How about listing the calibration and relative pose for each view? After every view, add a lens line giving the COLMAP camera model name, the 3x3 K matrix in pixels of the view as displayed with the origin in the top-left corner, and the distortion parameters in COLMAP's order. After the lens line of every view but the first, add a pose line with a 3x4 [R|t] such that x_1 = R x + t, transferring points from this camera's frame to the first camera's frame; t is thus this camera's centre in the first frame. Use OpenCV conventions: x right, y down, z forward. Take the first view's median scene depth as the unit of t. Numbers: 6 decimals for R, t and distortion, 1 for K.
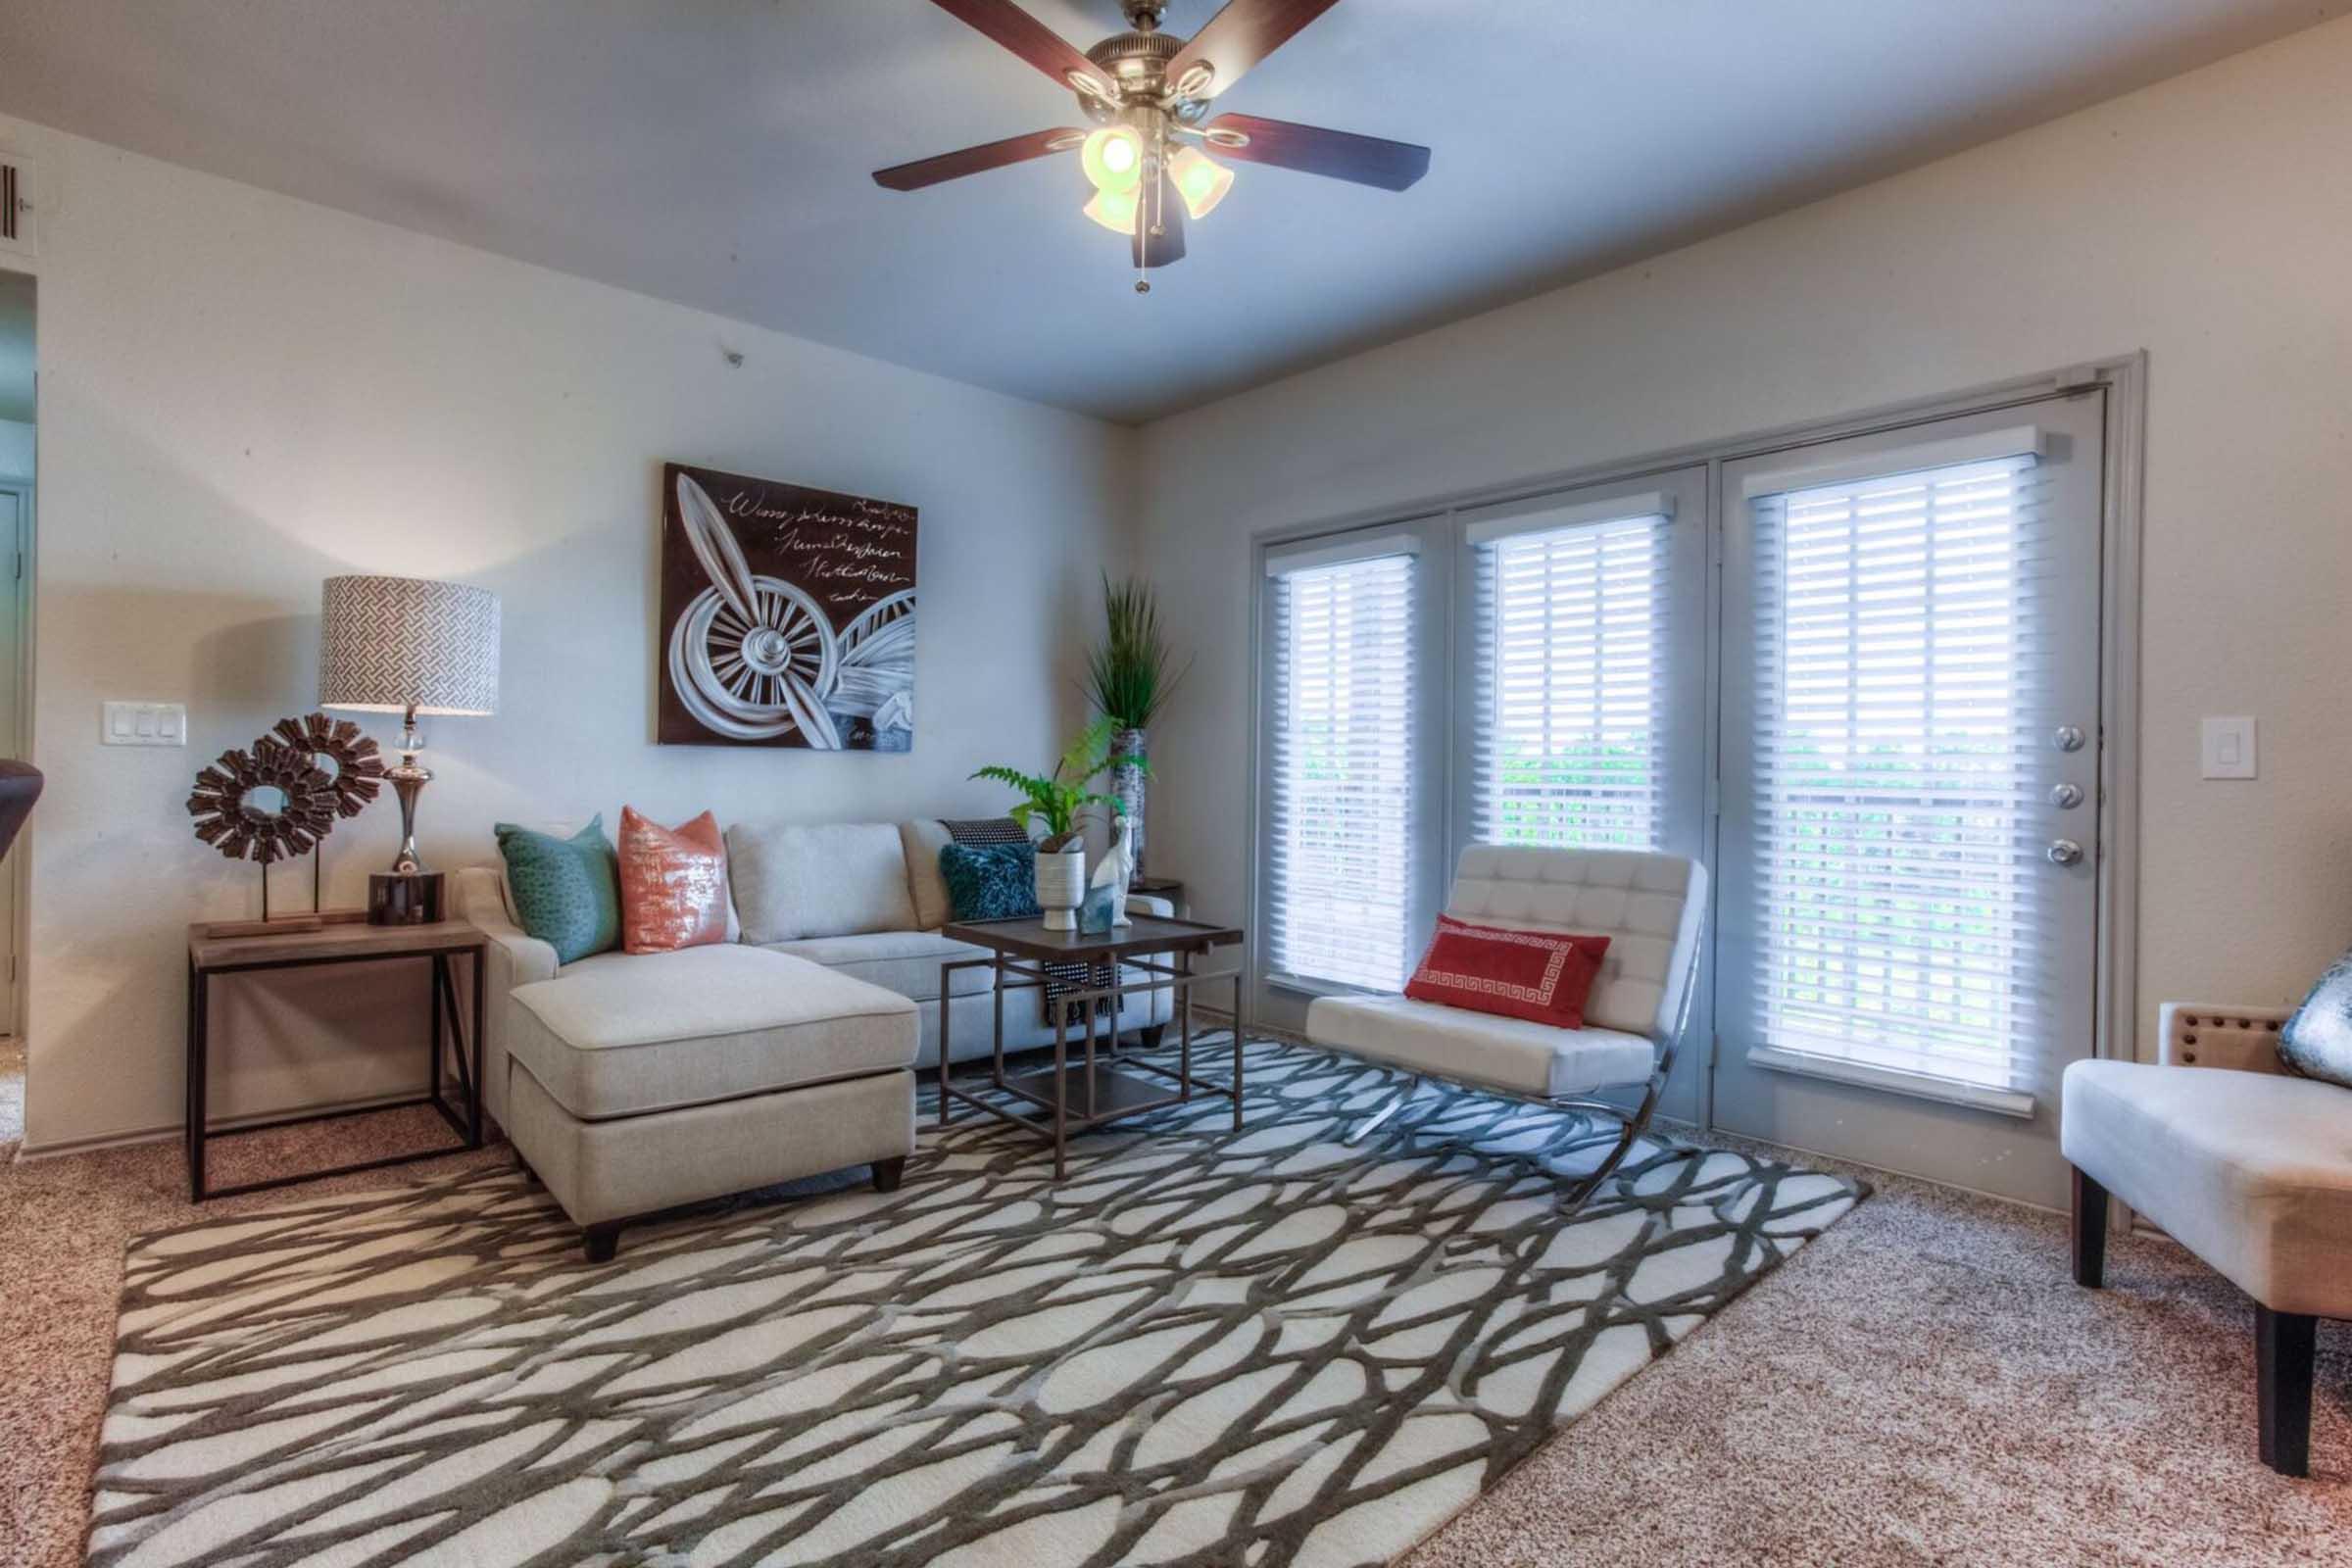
lens RADIAL K [[1138.4, 0, 1183.8], [0, 1138.4, 766.7], [0, 0, 1]] dist [-0.024734, 0.006361]
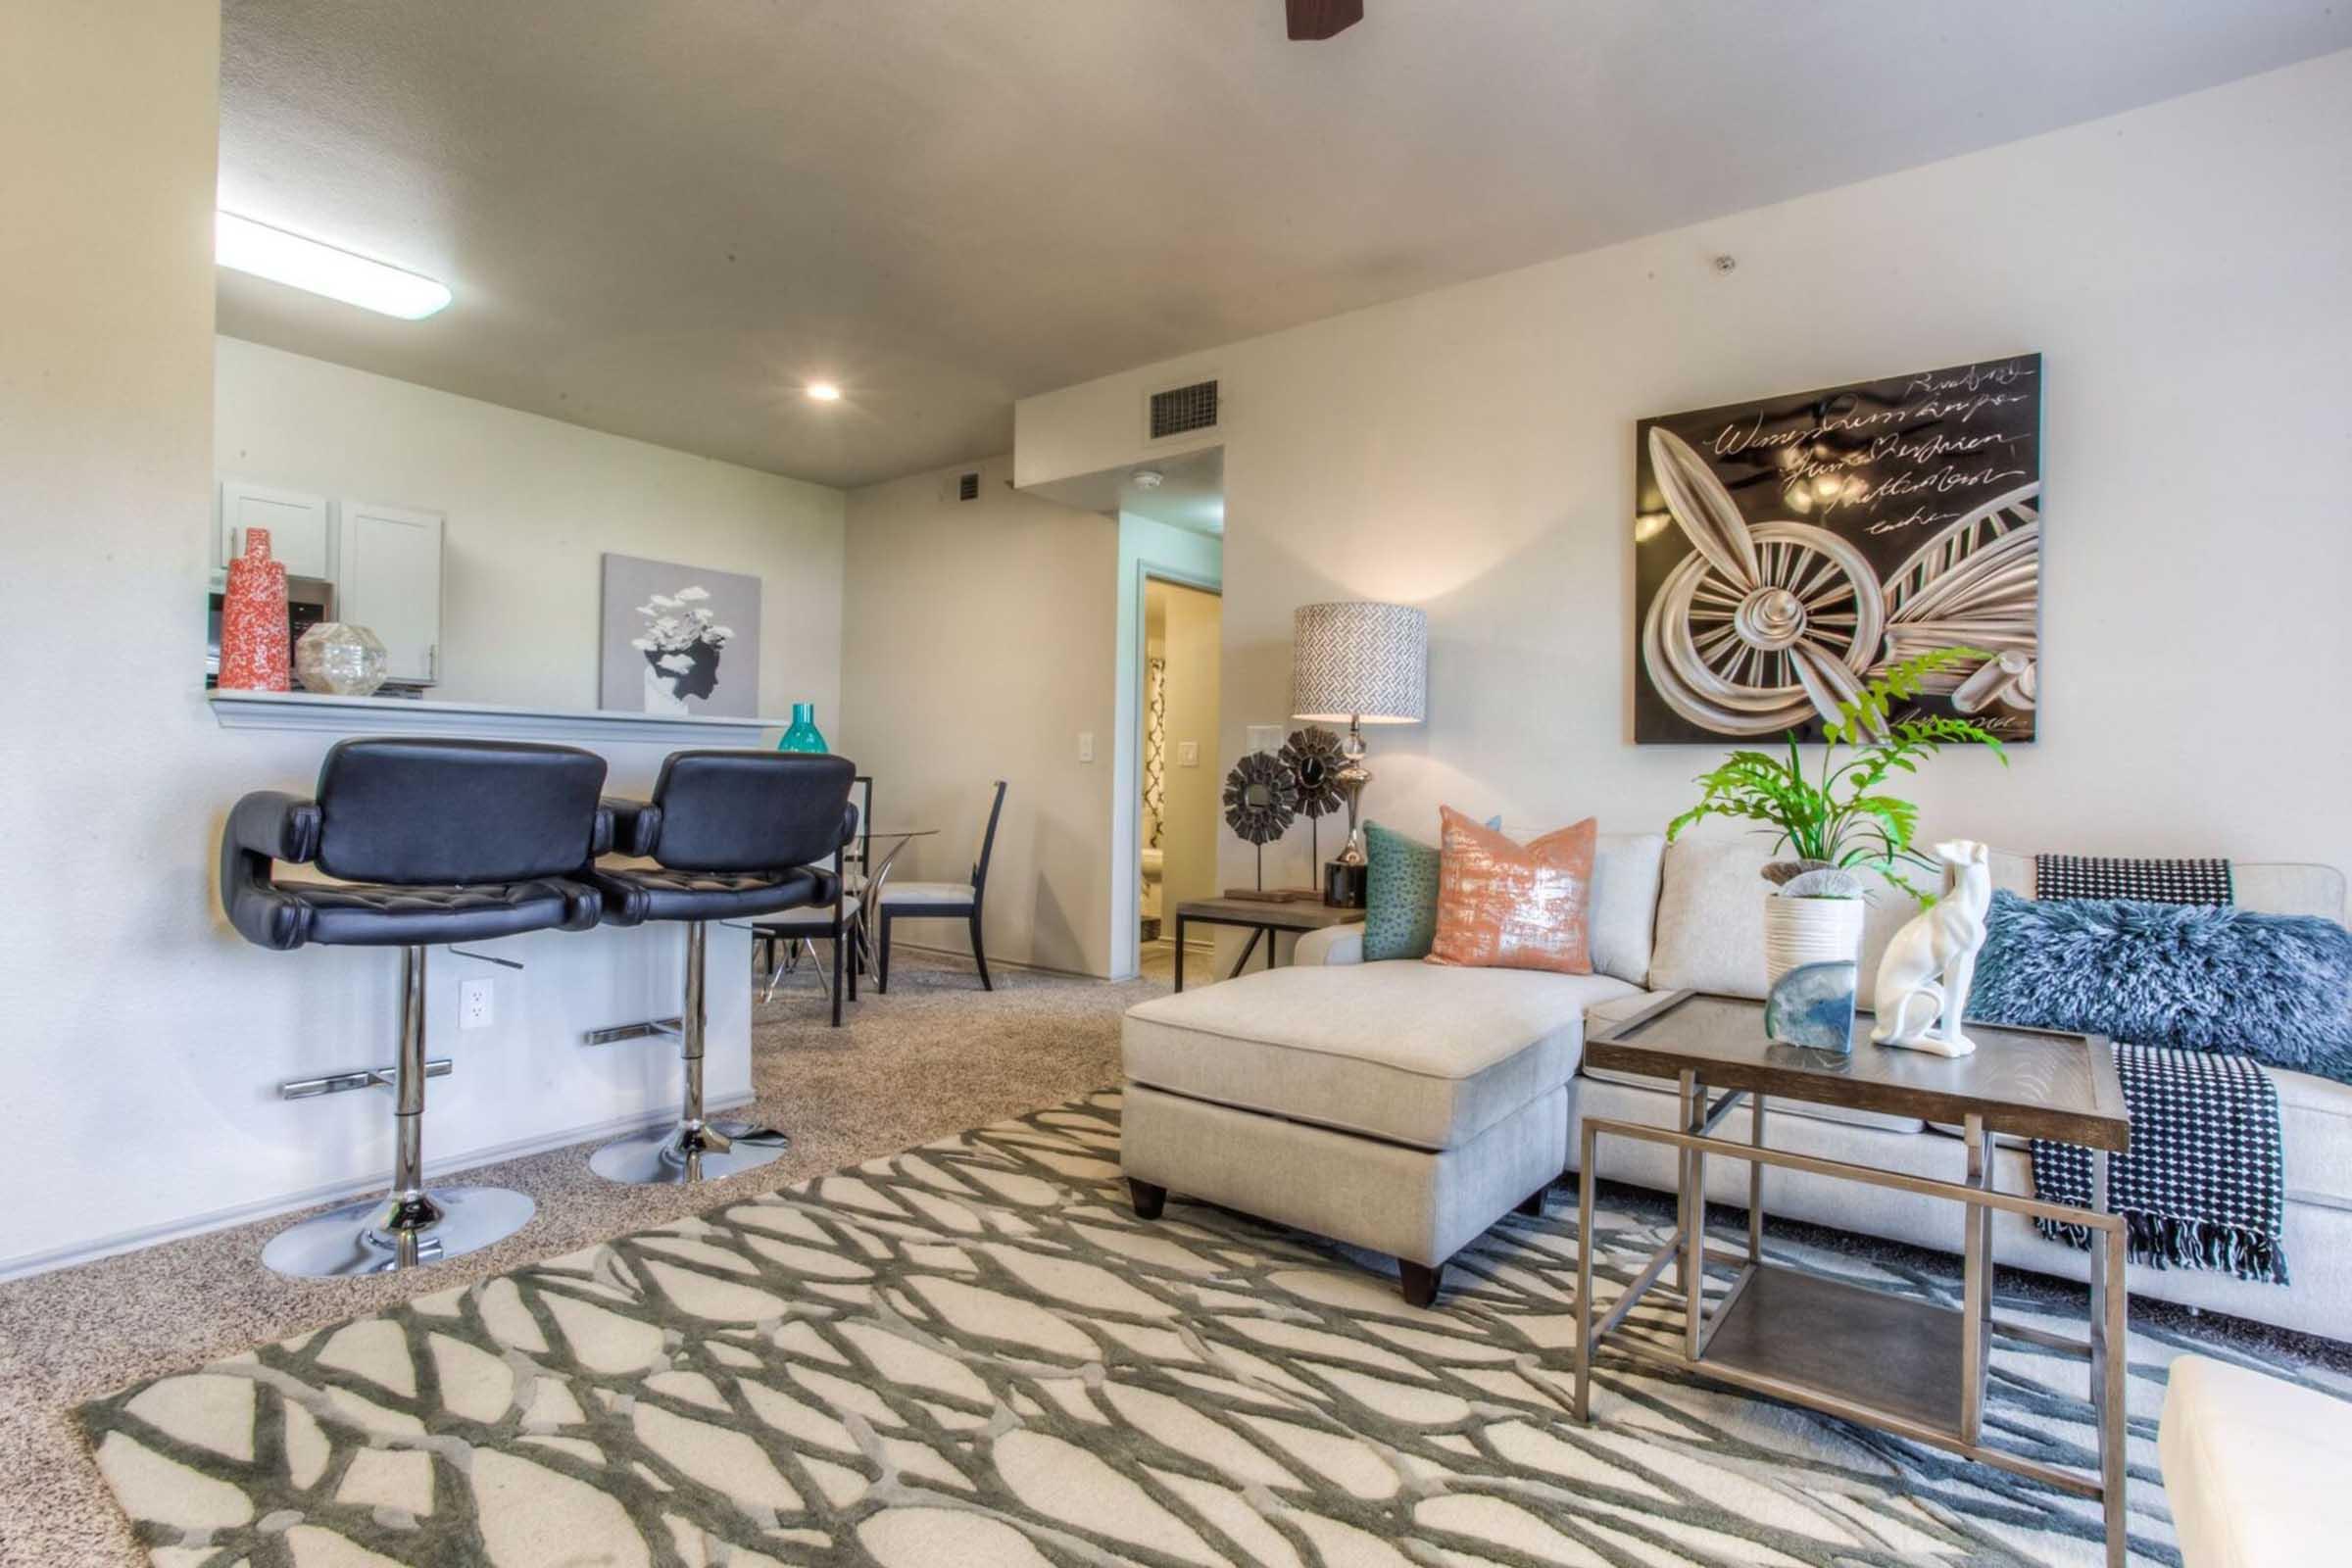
lens RADIAL K [[1138.4, 0, 1162.8], [0, 1138.4, 773.5], [0, 0, 1]] dist [-0.024734, 0.006361]
pose [[0.171169, -0.016979, -0.985095, 0.488579], [-0.009257, 0.999780, -0.018841, 0.032617], [0.985198, 0.012344, 0.170974, 0.722848]]
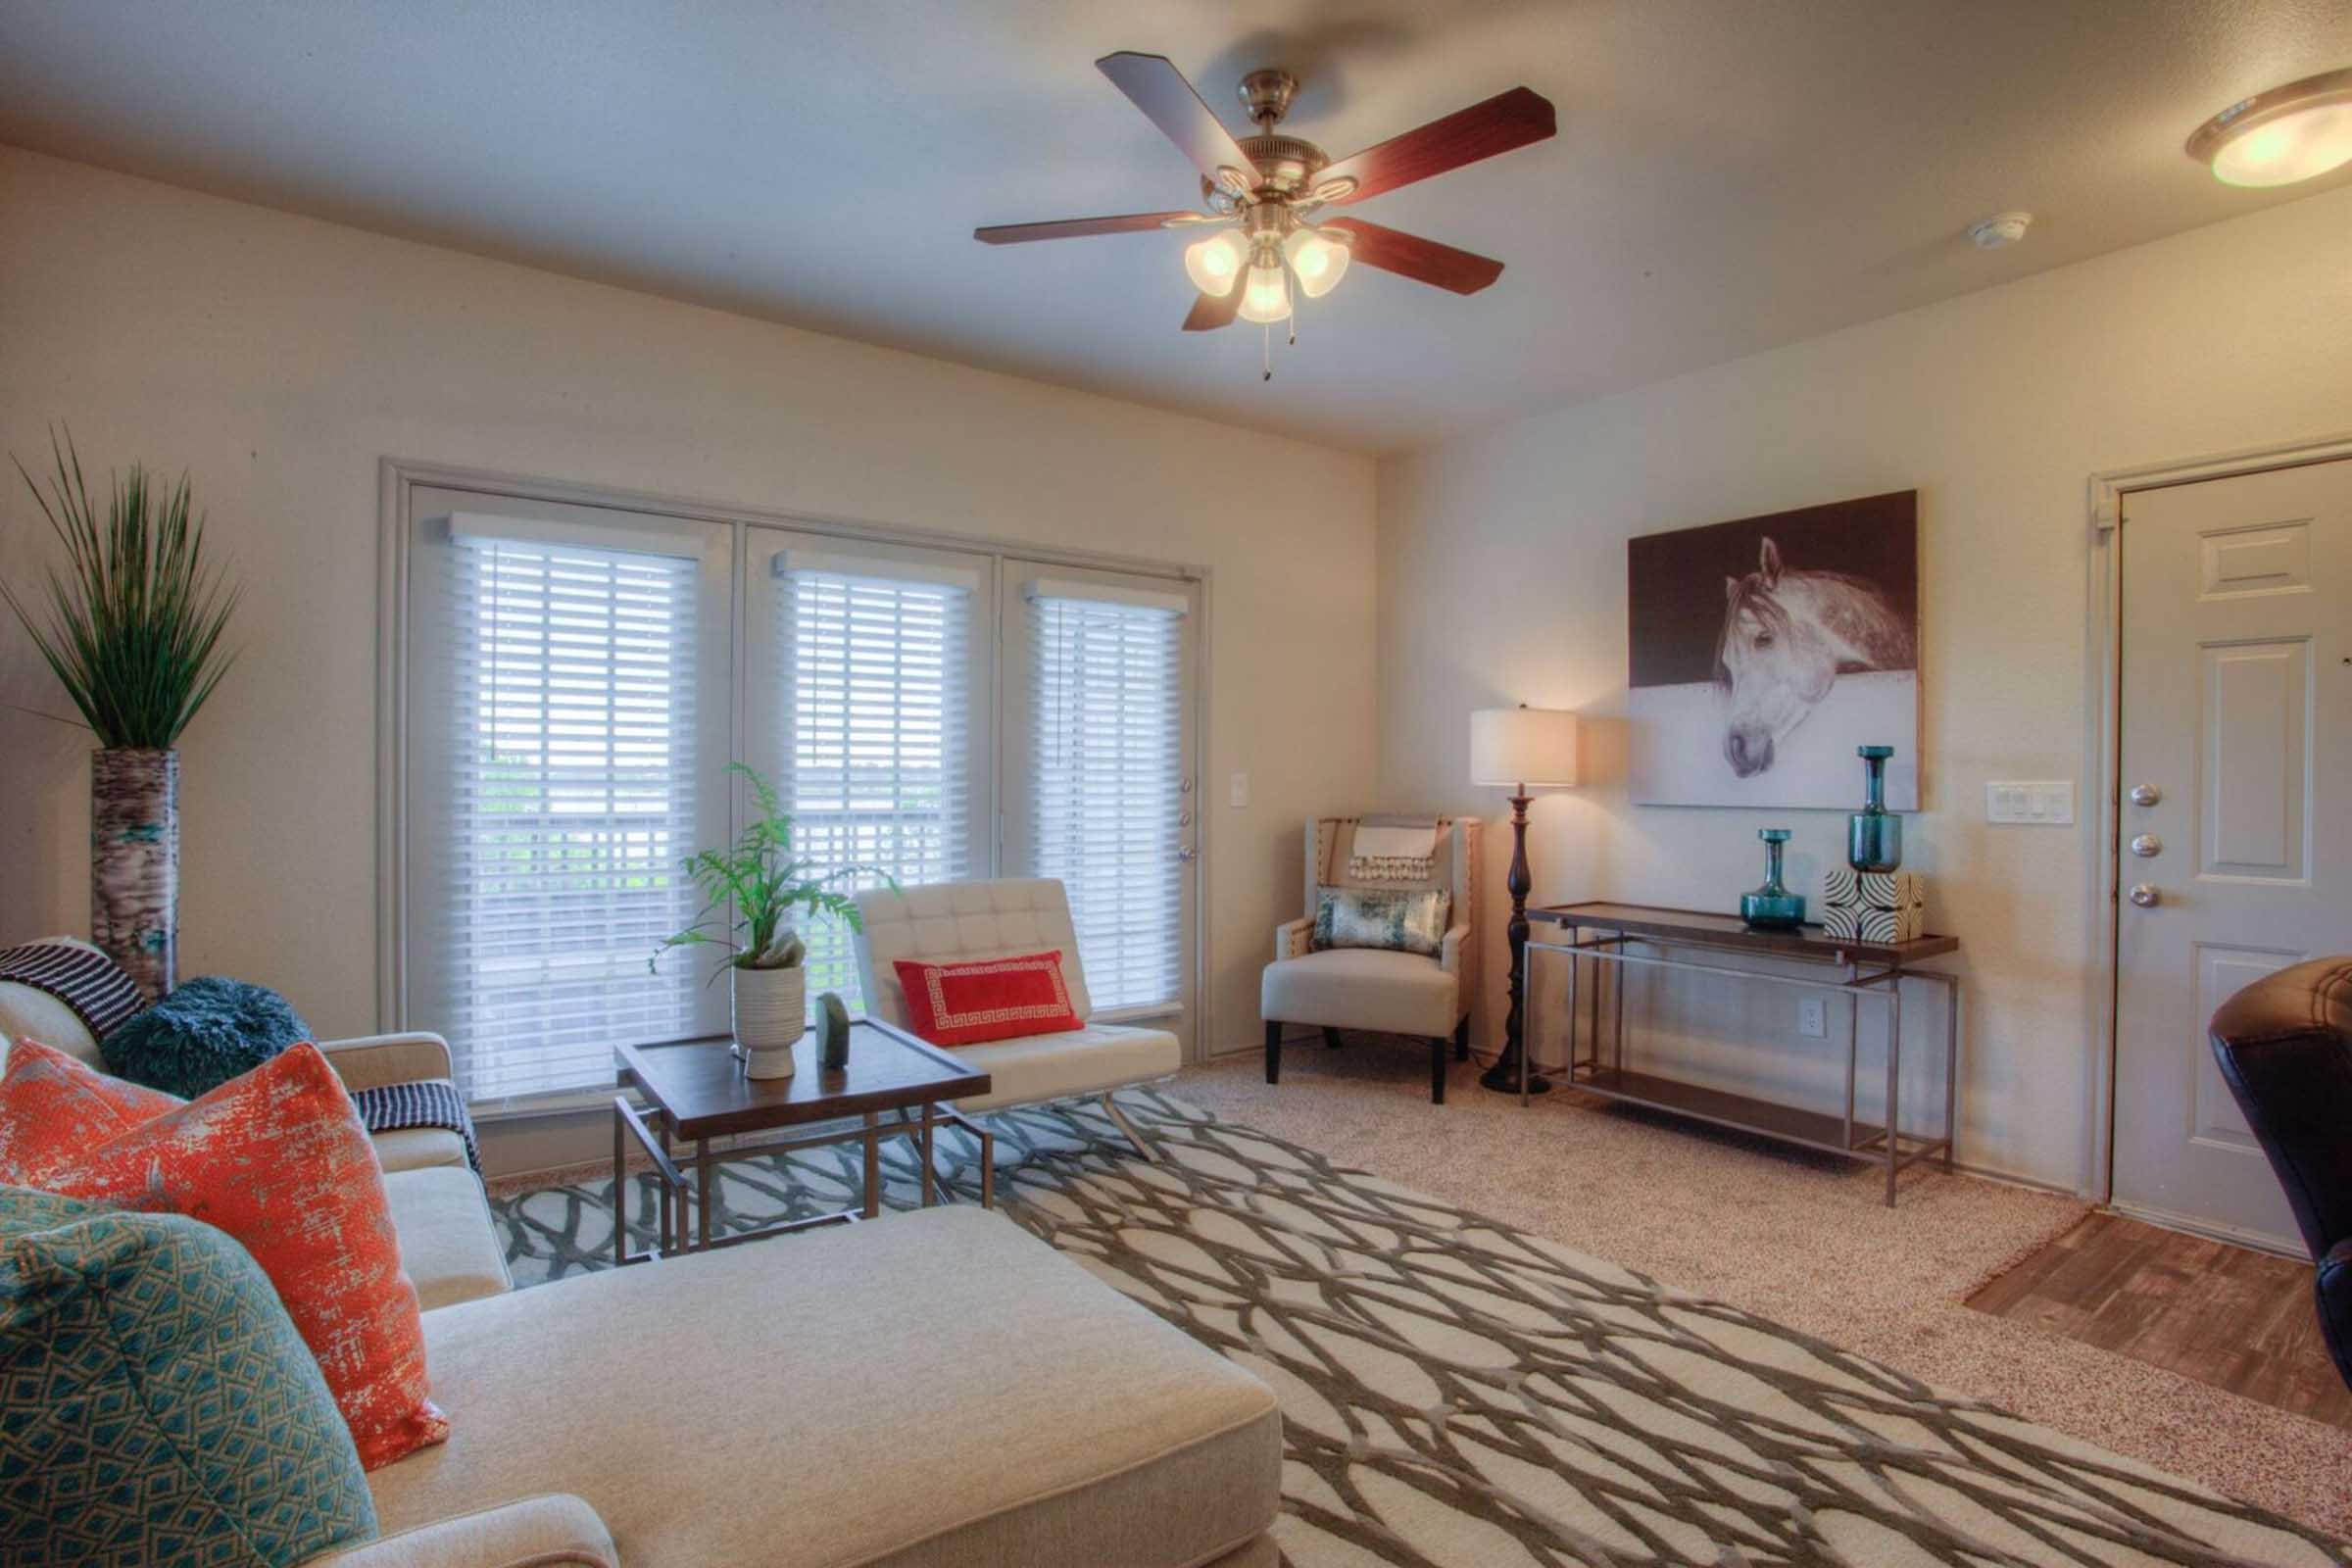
lens RADIAL K [[1138.4, 0, 1185.1], [0, 1138.4, 790.5], [0, 0, 1]] dist [-0.024734, 0.006361]
pose [[0.094043, -0.025951, 0.995230, -0.942029], [-0.009527, 0.999591, 0.026965, -0.065343], [-0.995523, -0.012018, 0.093757, 0.852913]]
